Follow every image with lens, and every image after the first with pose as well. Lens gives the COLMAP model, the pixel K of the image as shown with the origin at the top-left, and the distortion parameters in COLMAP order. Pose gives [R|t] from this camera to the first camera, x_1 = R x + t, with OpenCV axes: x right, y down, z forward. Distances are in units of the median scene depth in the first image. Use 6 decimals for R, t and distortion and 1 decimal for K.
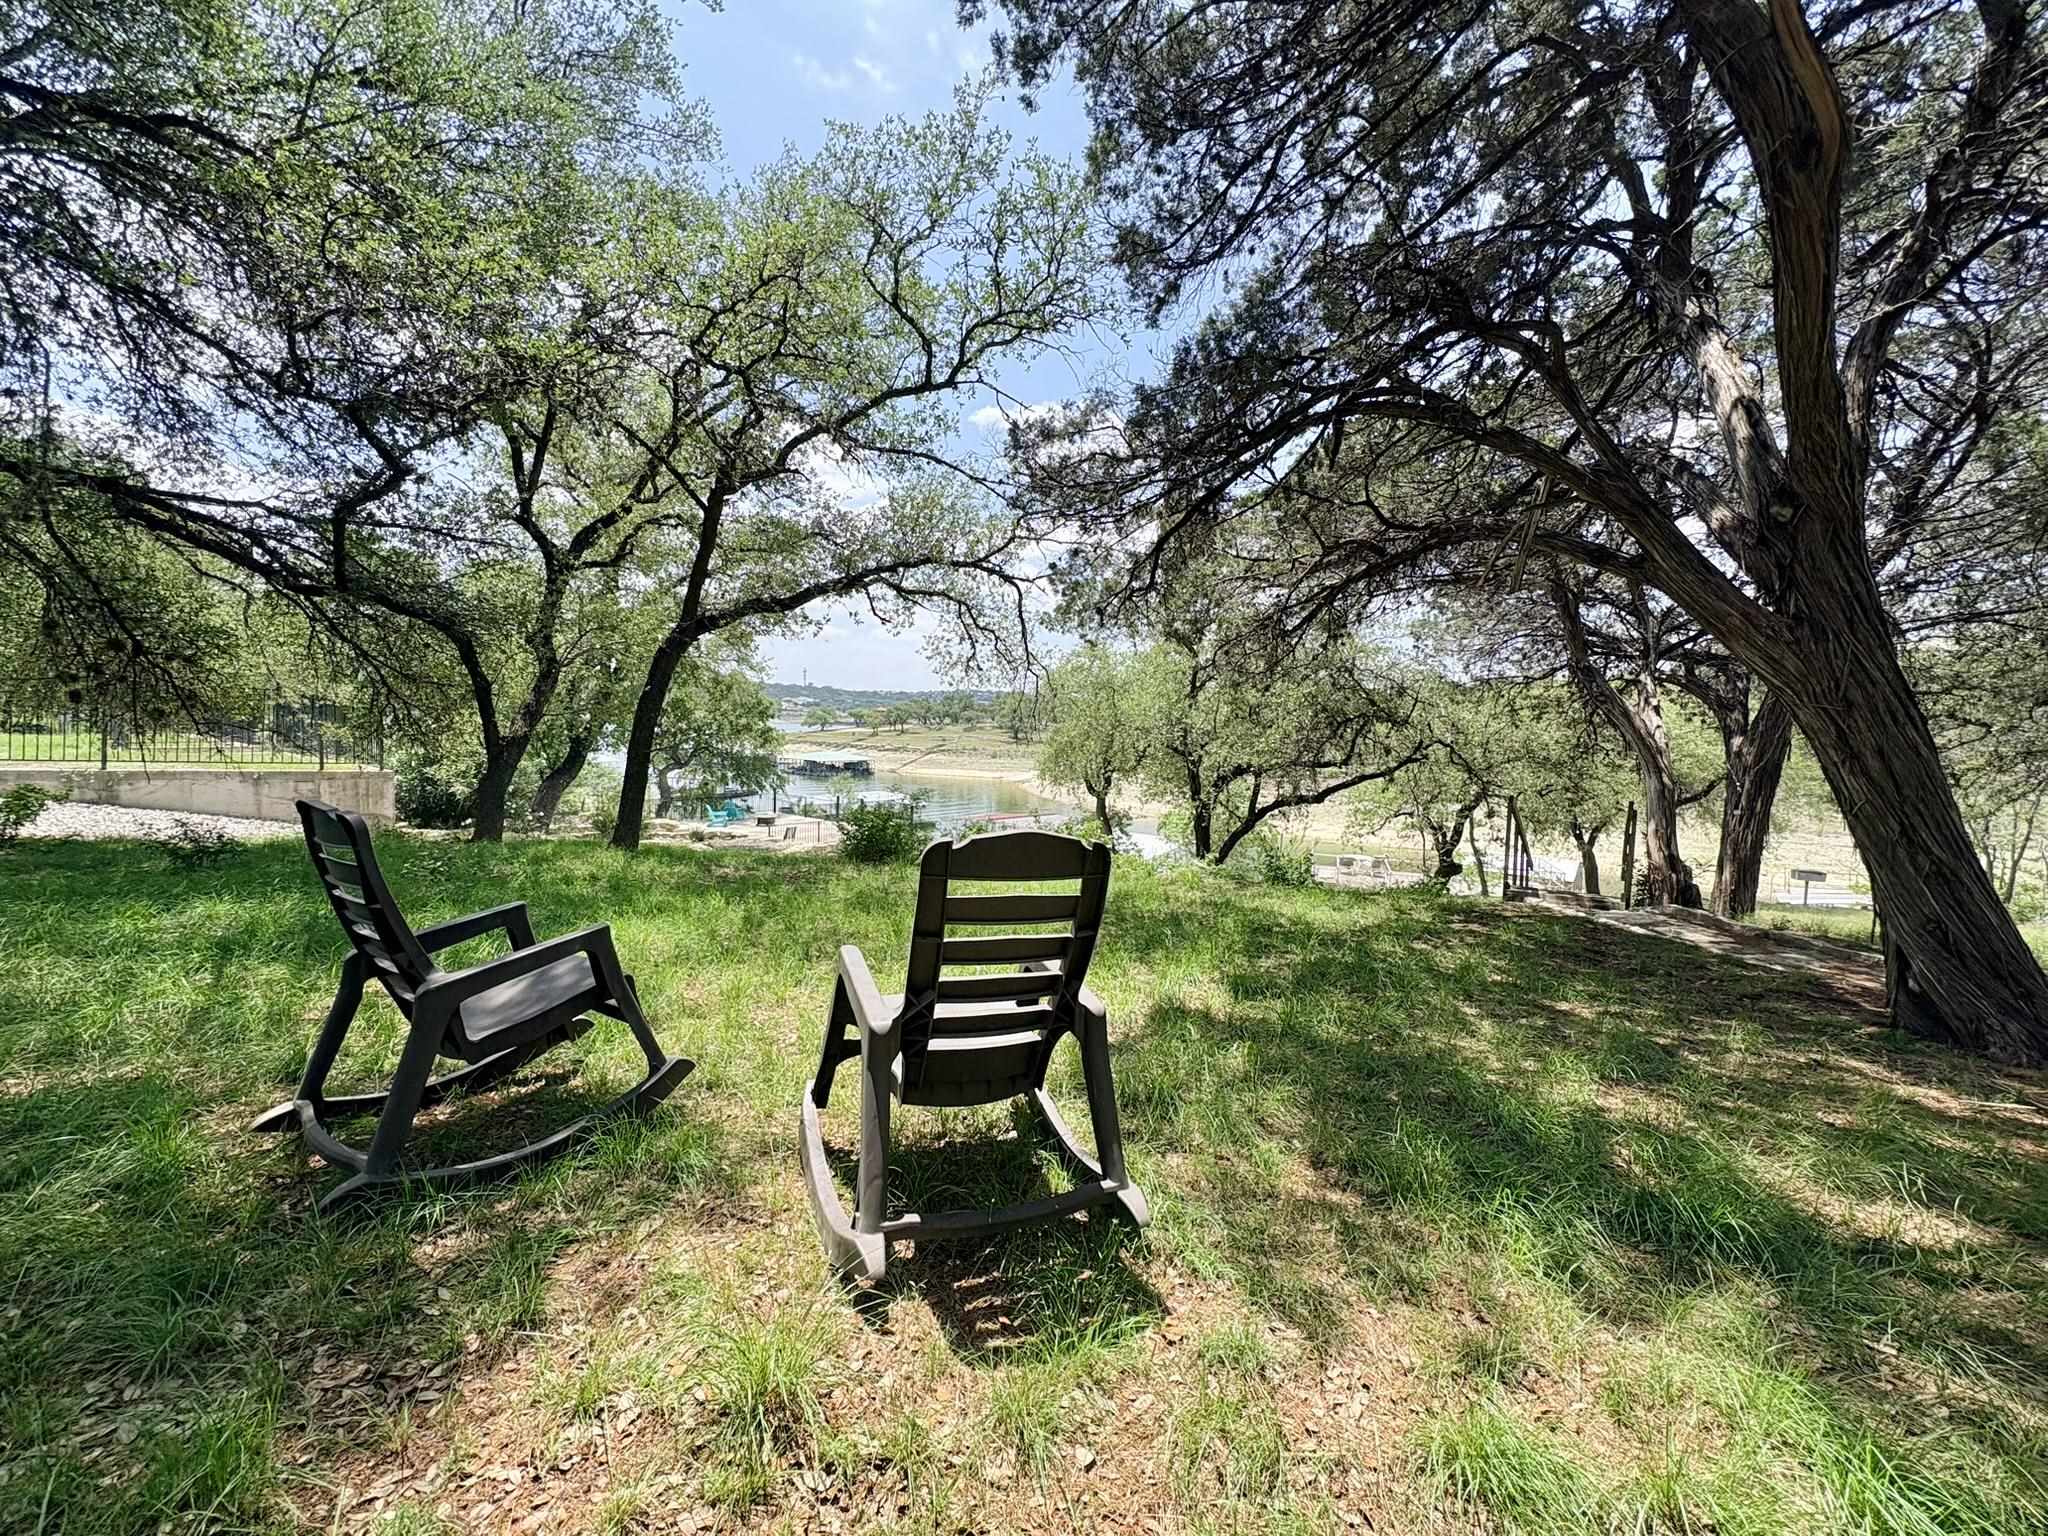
lens RADIAL K [[814.6, 0, 1023.6], [0, 814.6, 772.8], [0, 0, 1]] dist [-0.001293, 0.000594]
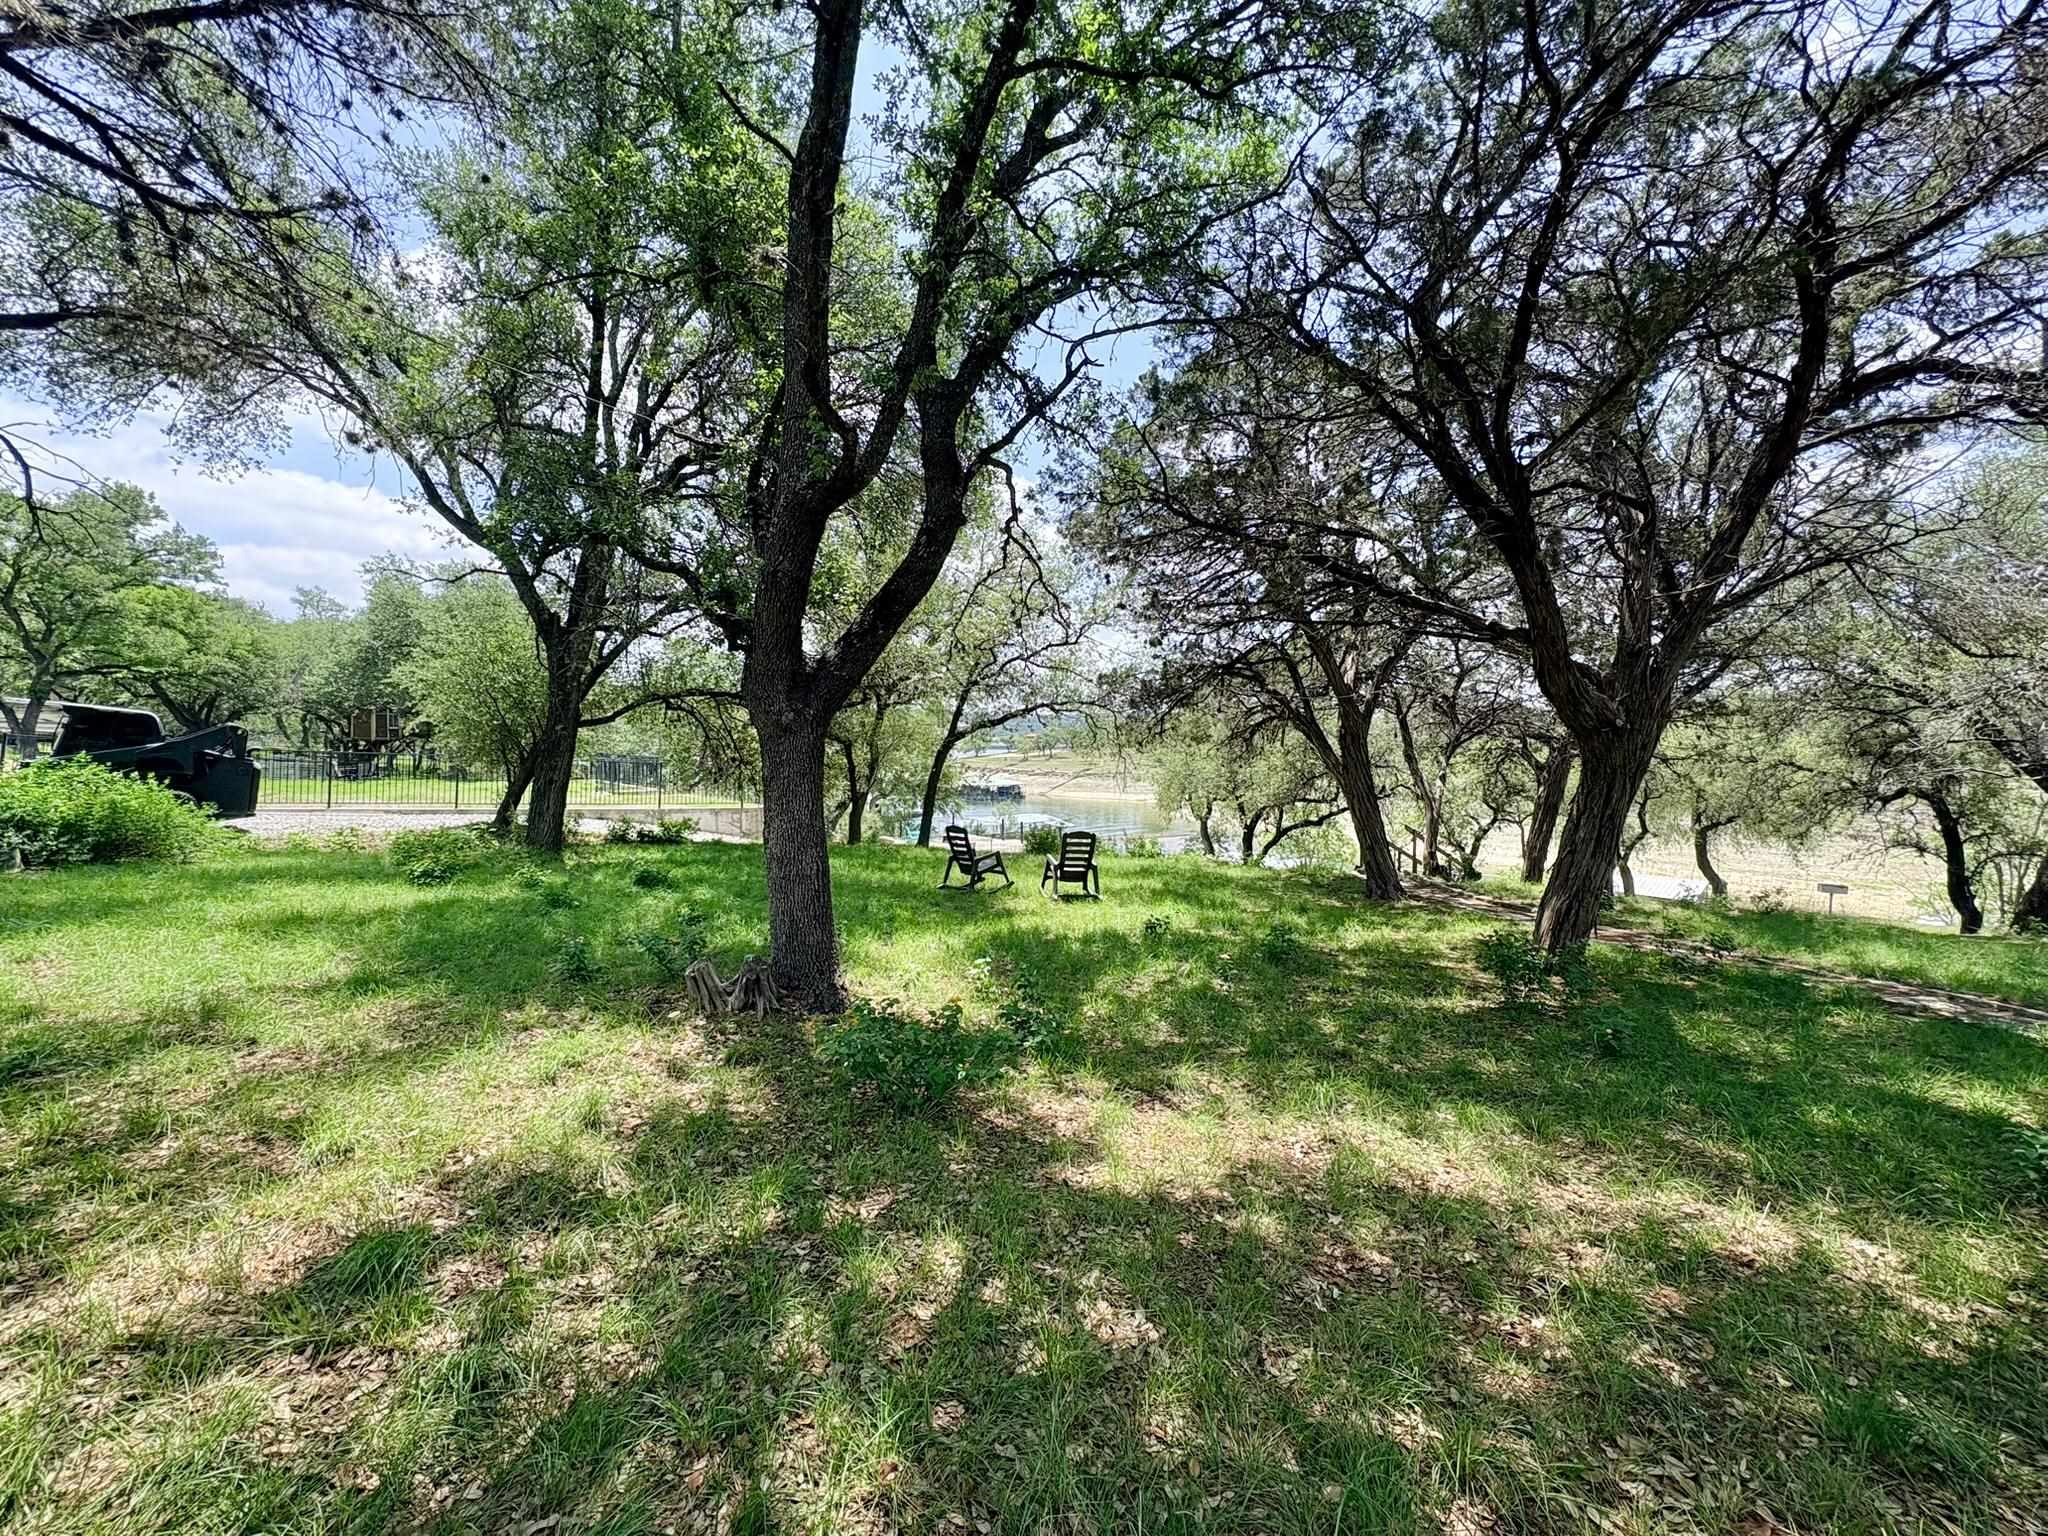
lens RADIAL K [[814.6, 0, 1030.3], [0, 814.6, 774.1], [0, 0, 1]] dist [-0.001293, 0.000594]
pose [[0.984775, -0.010430, -0.173523, 0.130763], [0.005902, 0.999629, -0.026590, -0.035225], [0.173736, 0.025161, 0.984471, -0.942778]]
